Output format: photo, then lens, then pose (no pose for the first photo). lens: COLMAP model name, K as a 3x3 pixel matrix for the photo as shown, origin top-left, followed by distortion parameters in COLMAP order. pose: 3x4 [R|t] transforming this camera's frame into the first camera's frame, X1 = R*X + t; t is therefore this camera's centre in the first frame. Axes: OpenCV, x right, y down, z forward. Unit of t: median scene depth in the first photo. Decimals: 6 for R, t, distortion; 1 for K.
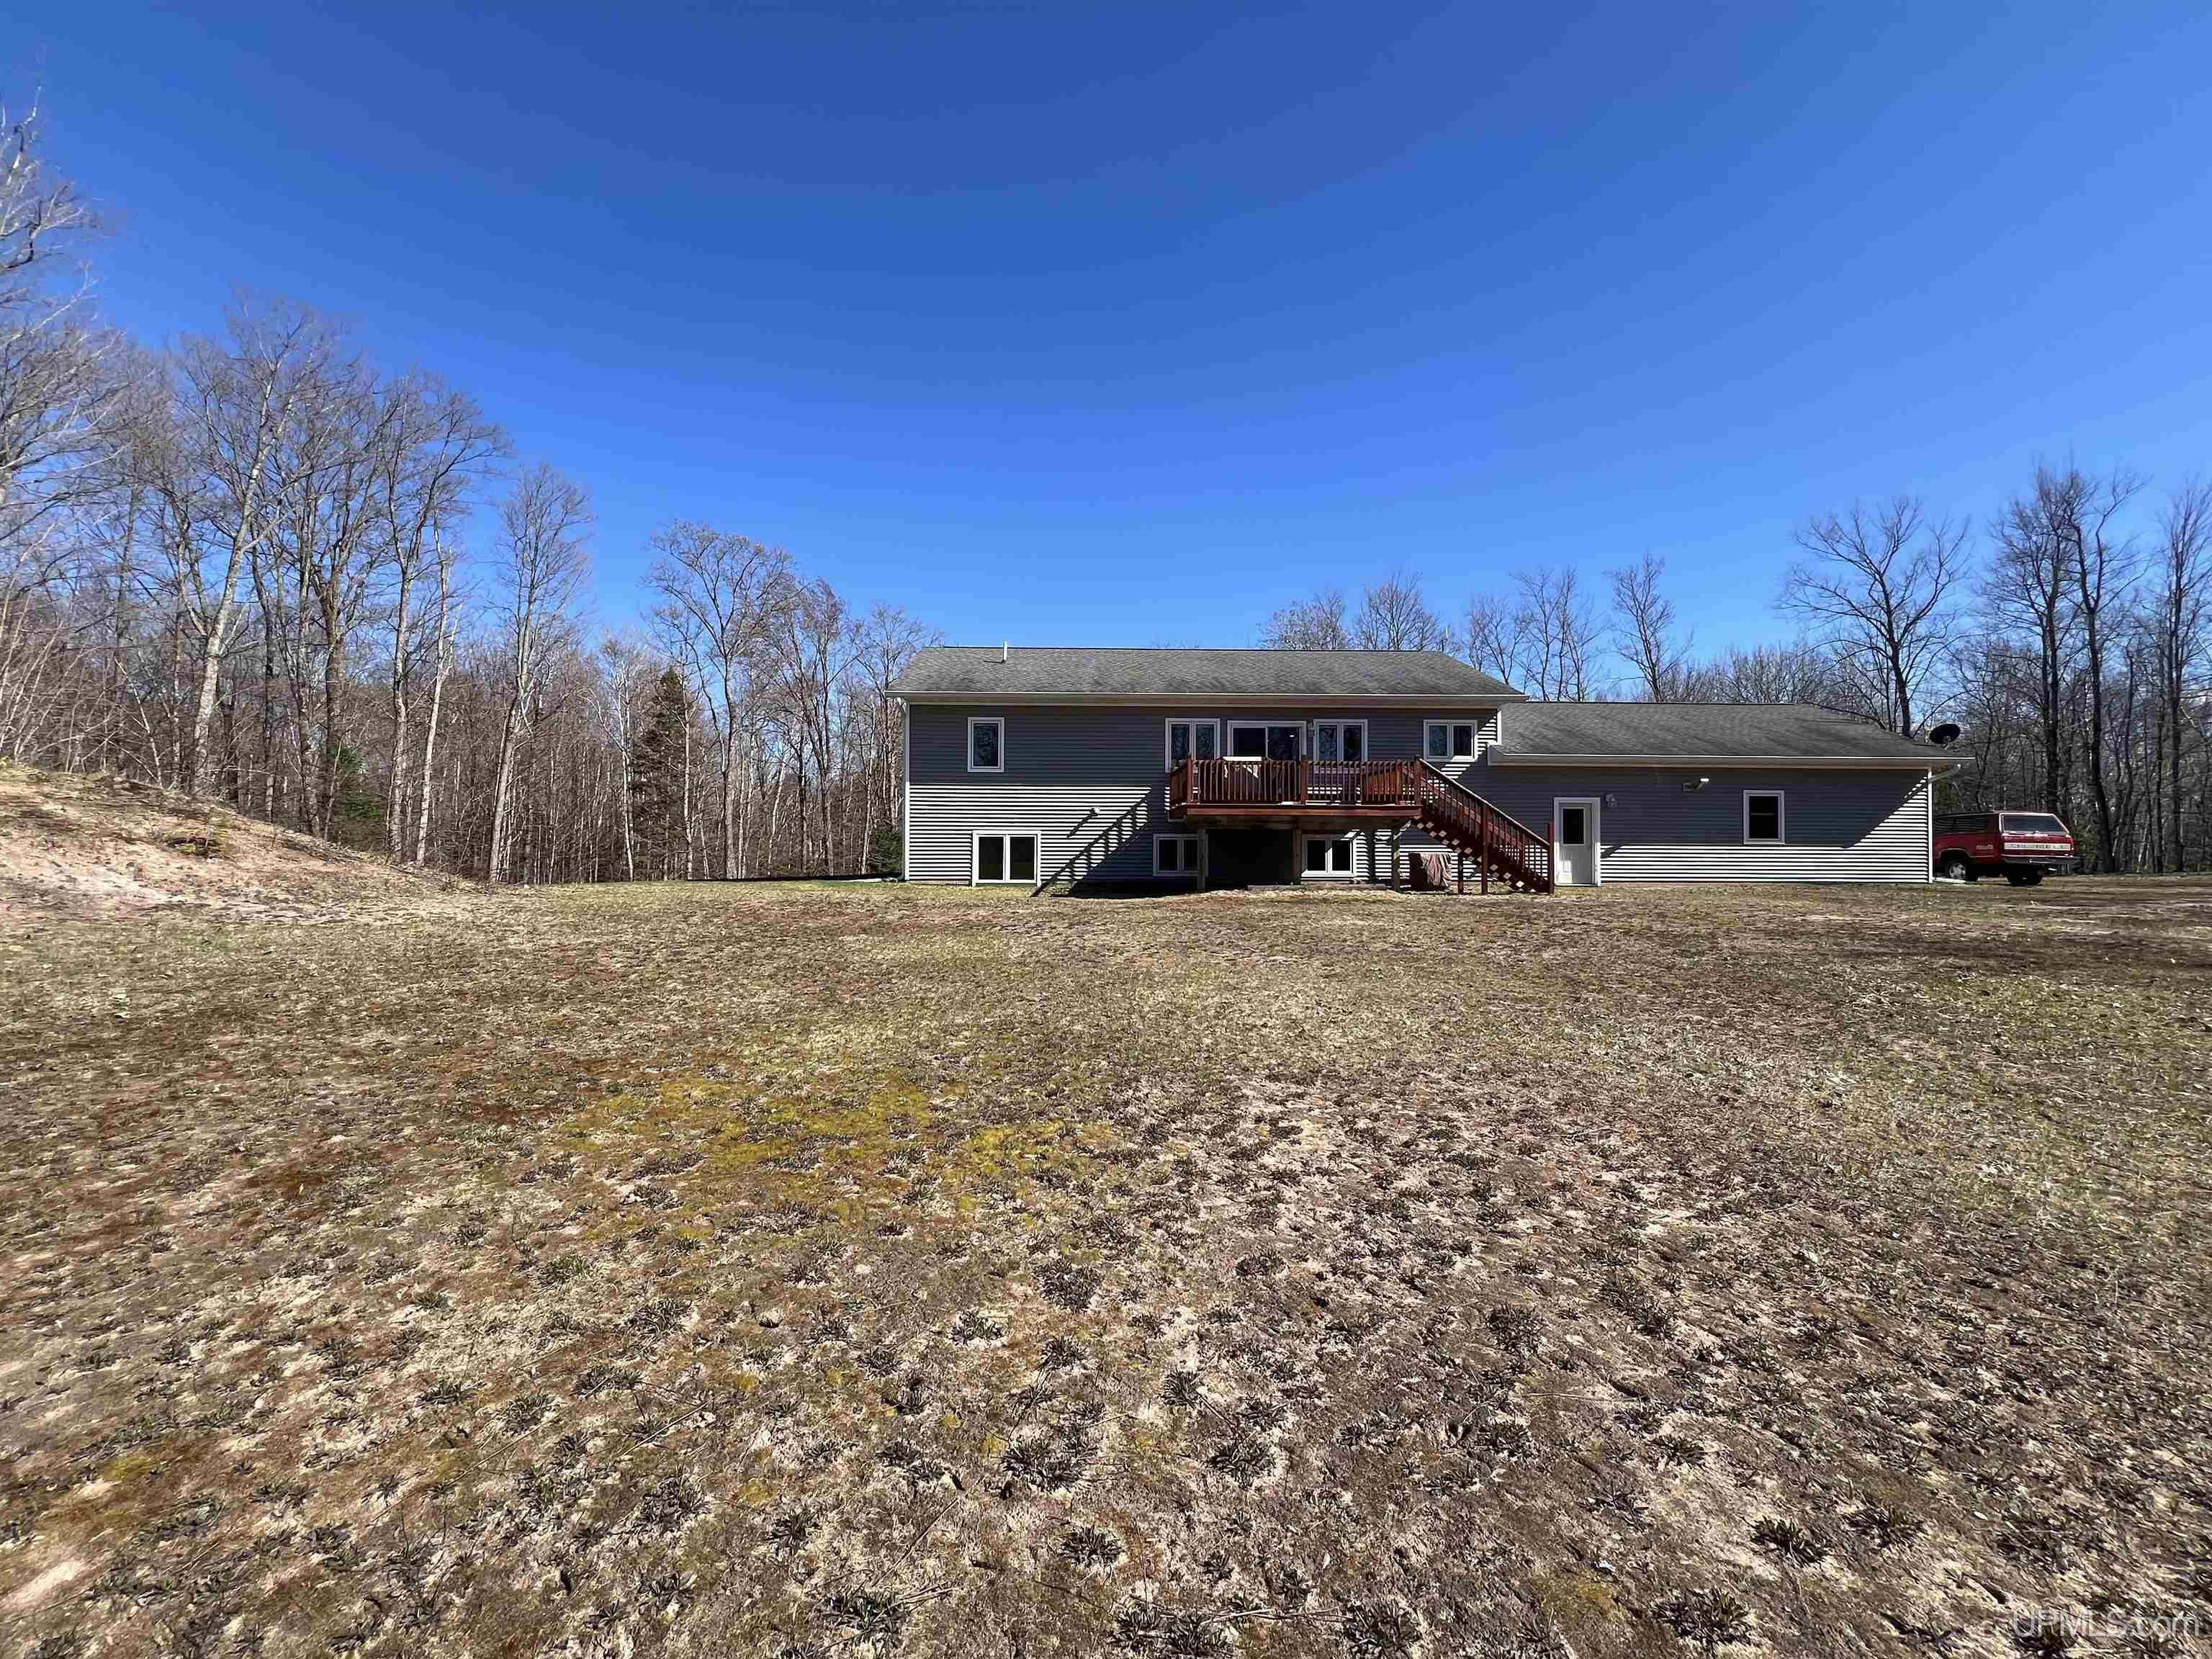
lens RADIAL K [[883.9, 0, 1113.4], [0, 883.9, 834.9], [0, 0, 1]] dist [-0.002275, 0.000975]
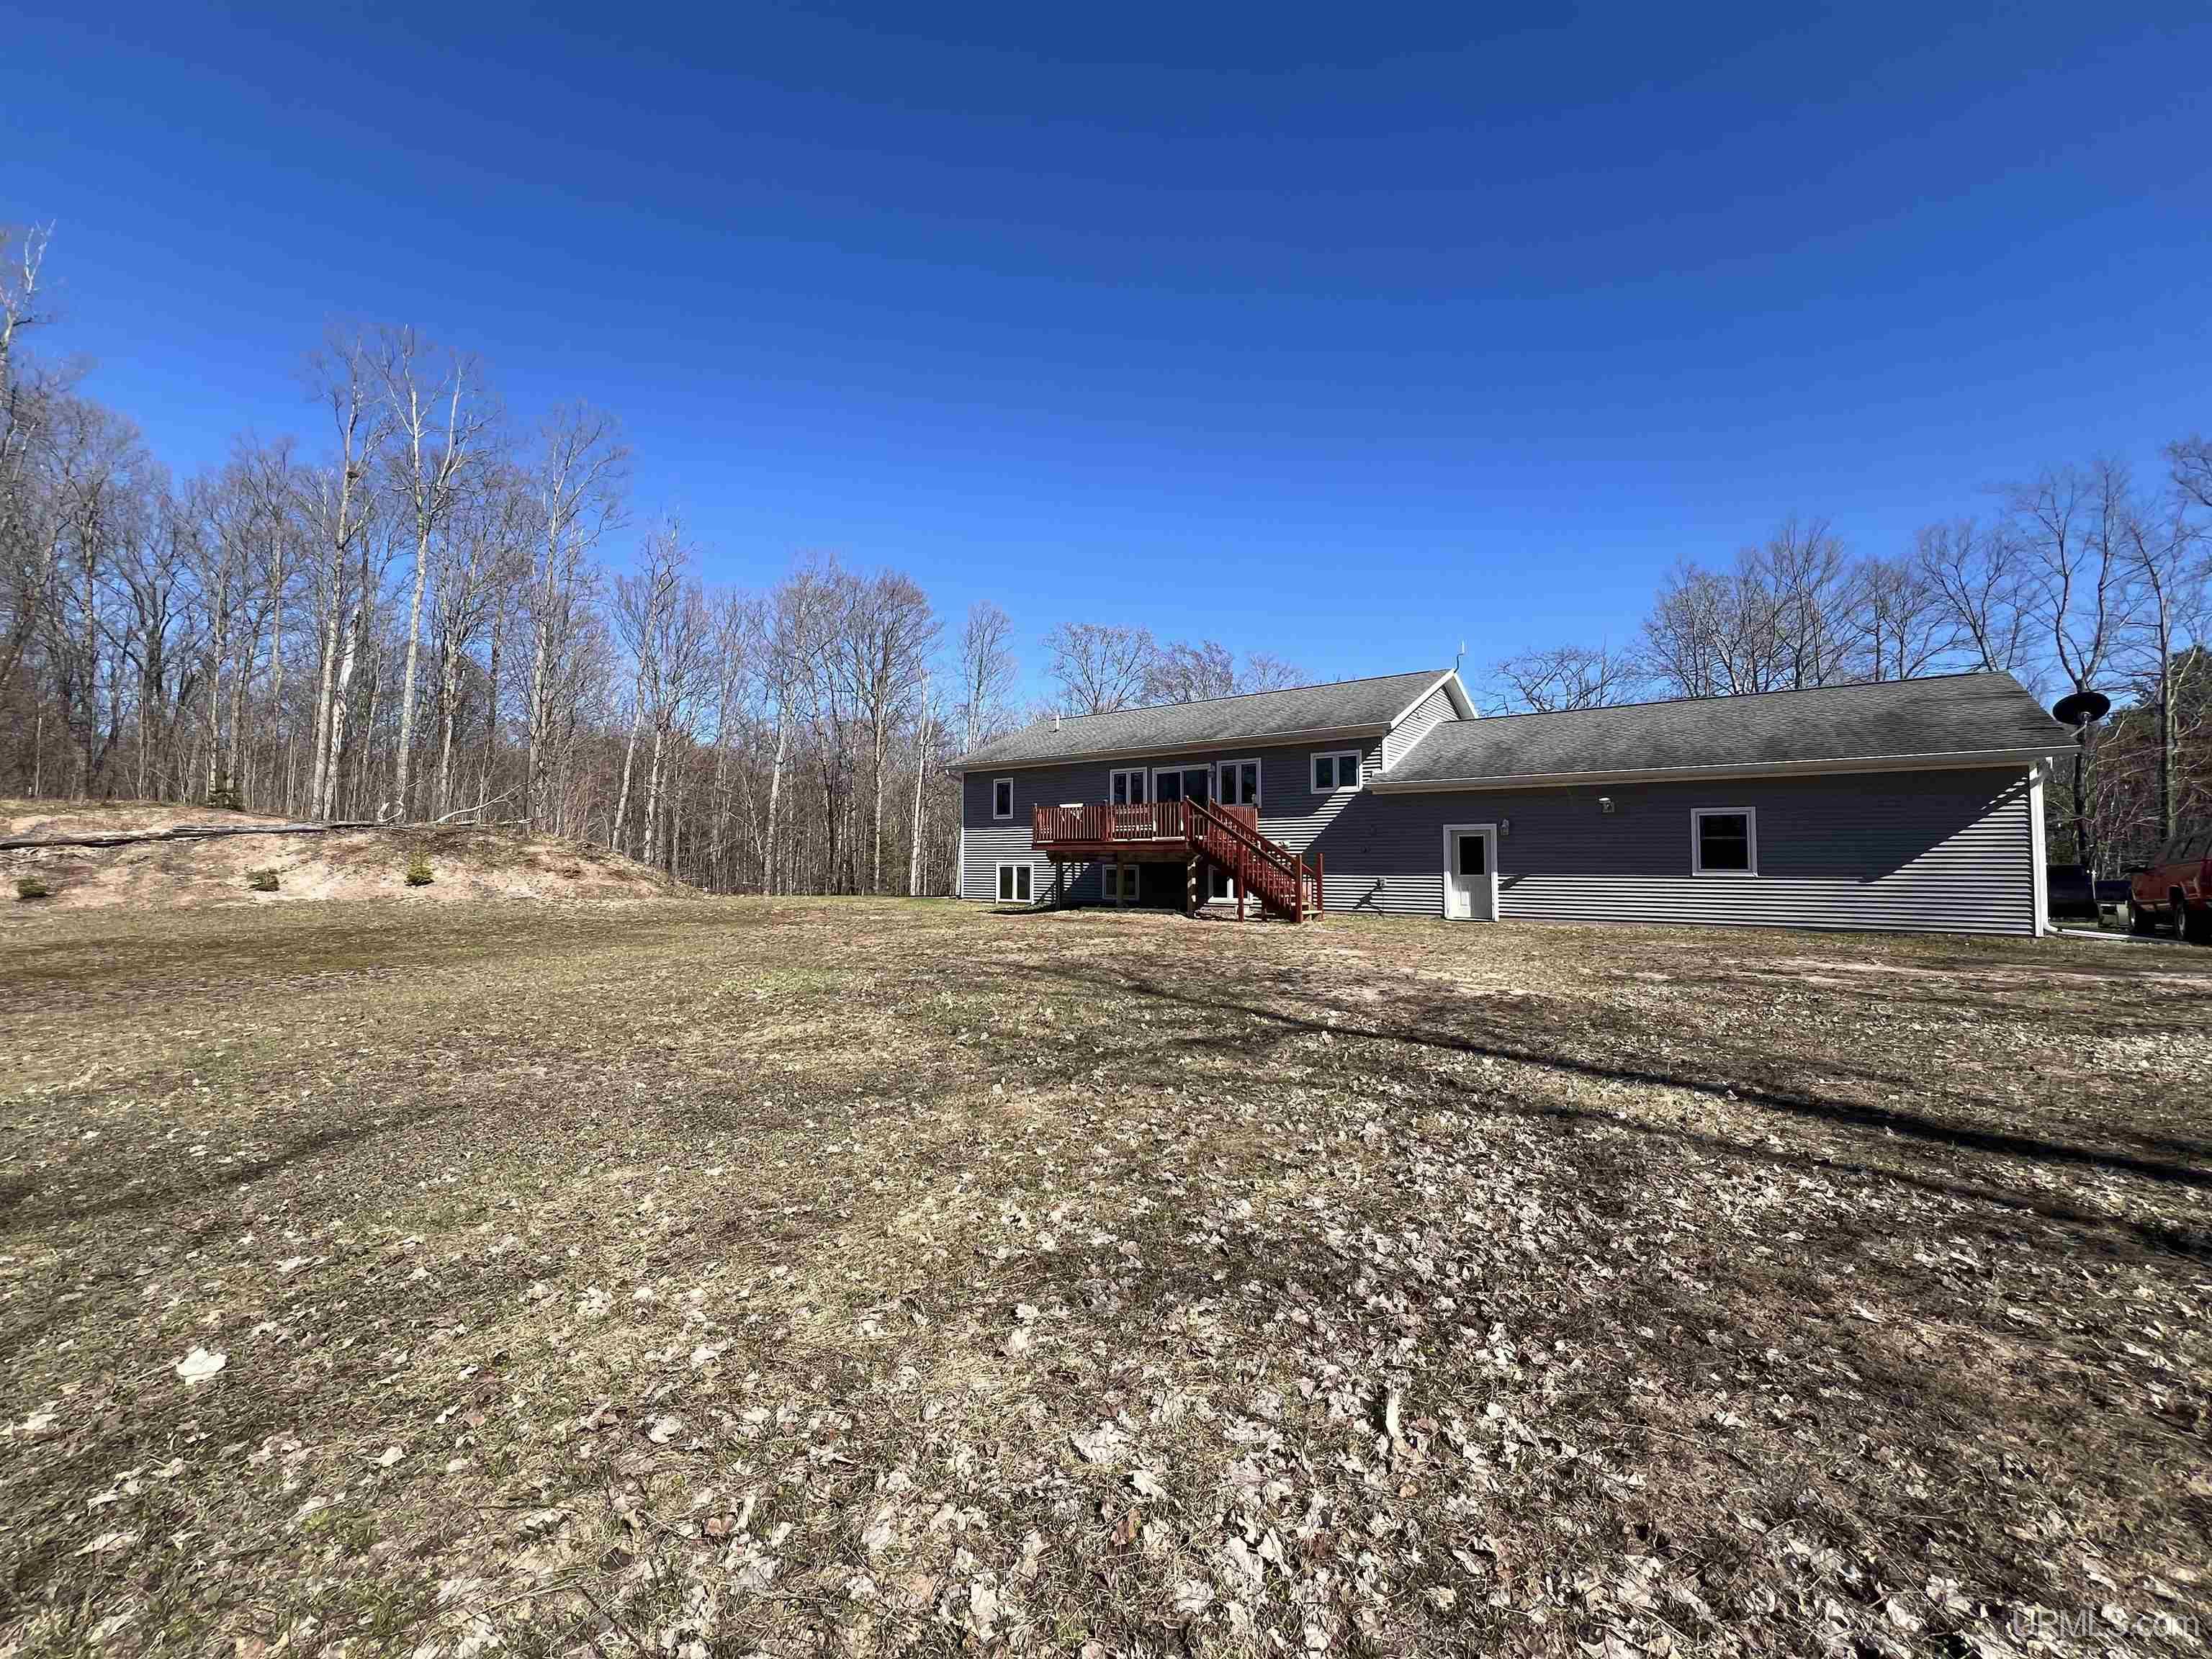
lens RADIAL K [[883.9, 0, 1101.9], [0, 883.9, 819.7], [0, 0, 1]] dist [-0.002275, 0.000975]
pose [[0.784217, -0.033556, -0.619578, 0.802349], [0.005472, 0.998872, -0.047173, -0.005349], [0.620462, 0.033604, 0.783516, 0.038472]]
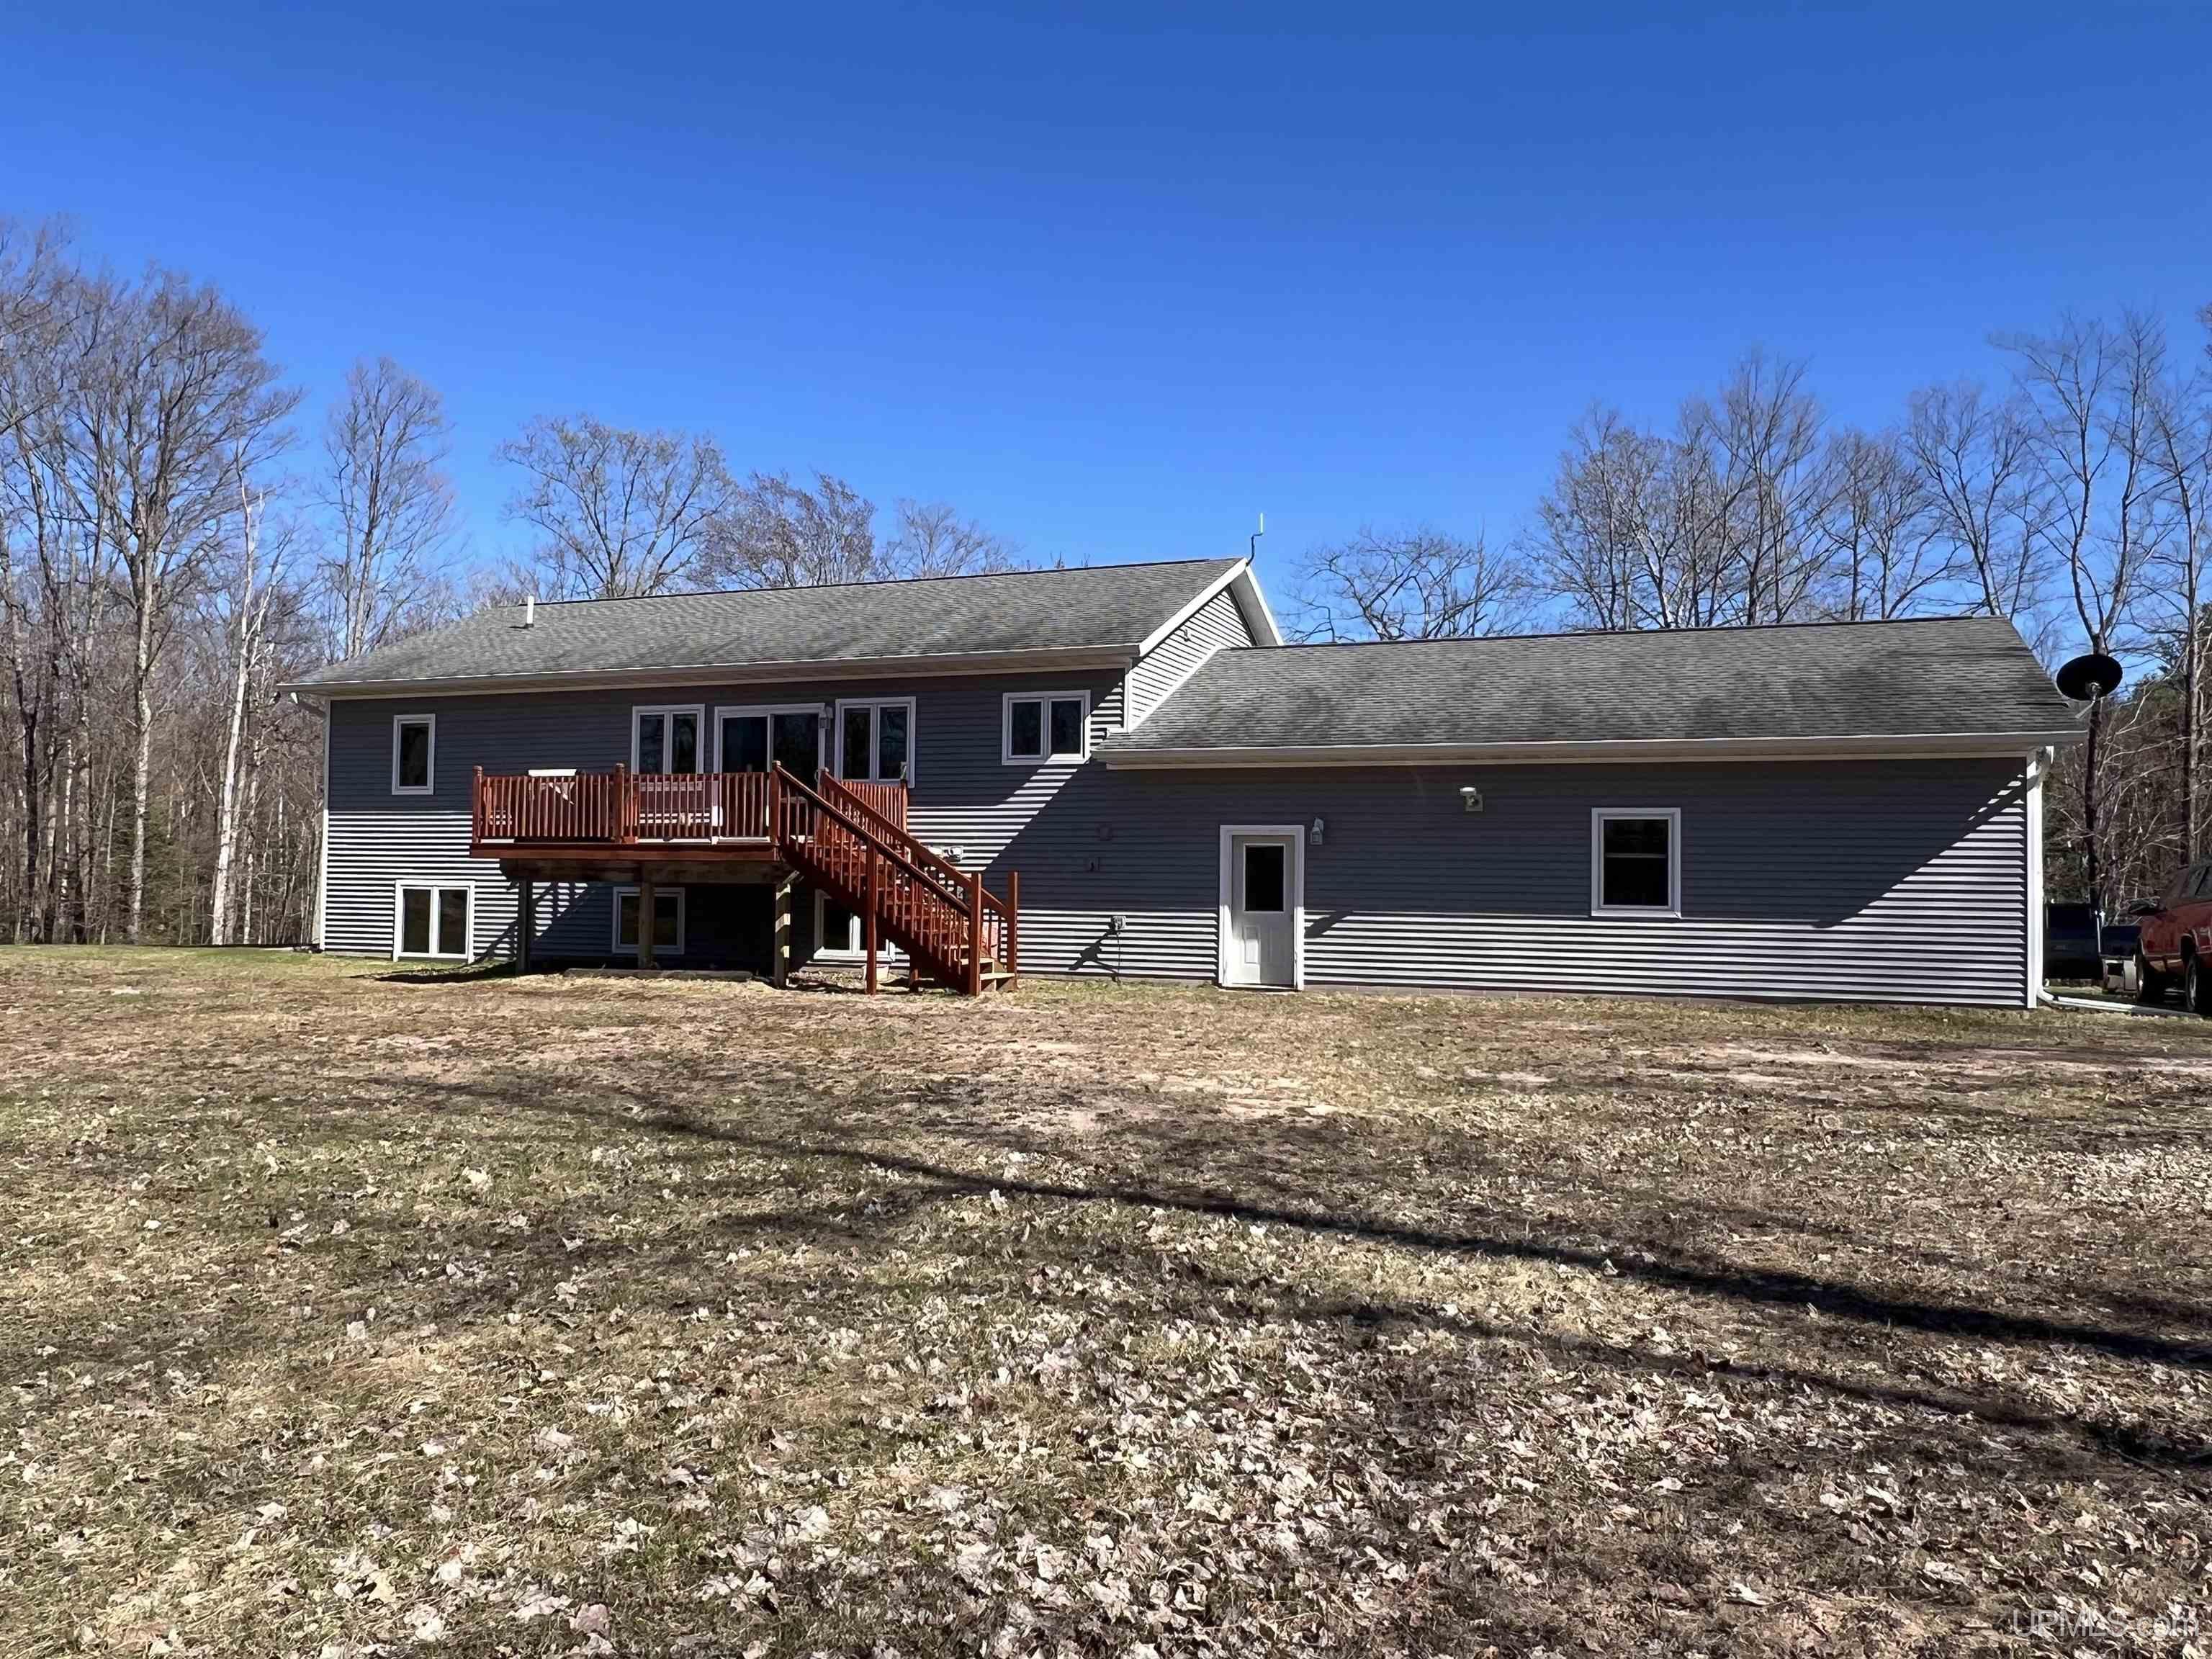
lens RADIAL K [[1618.7, 0, 1088.3], [0, 1618.7, 828.6], [0, 0, 1]] dist [0.000451, -0.000262]
pose [[0.924704, -0.006340, -0.380634, 0.810478], [-0.006640, 0.999441, -0.032778, -0.006982], [0.380629, 0.032838, 0.924144, 0.042054]]
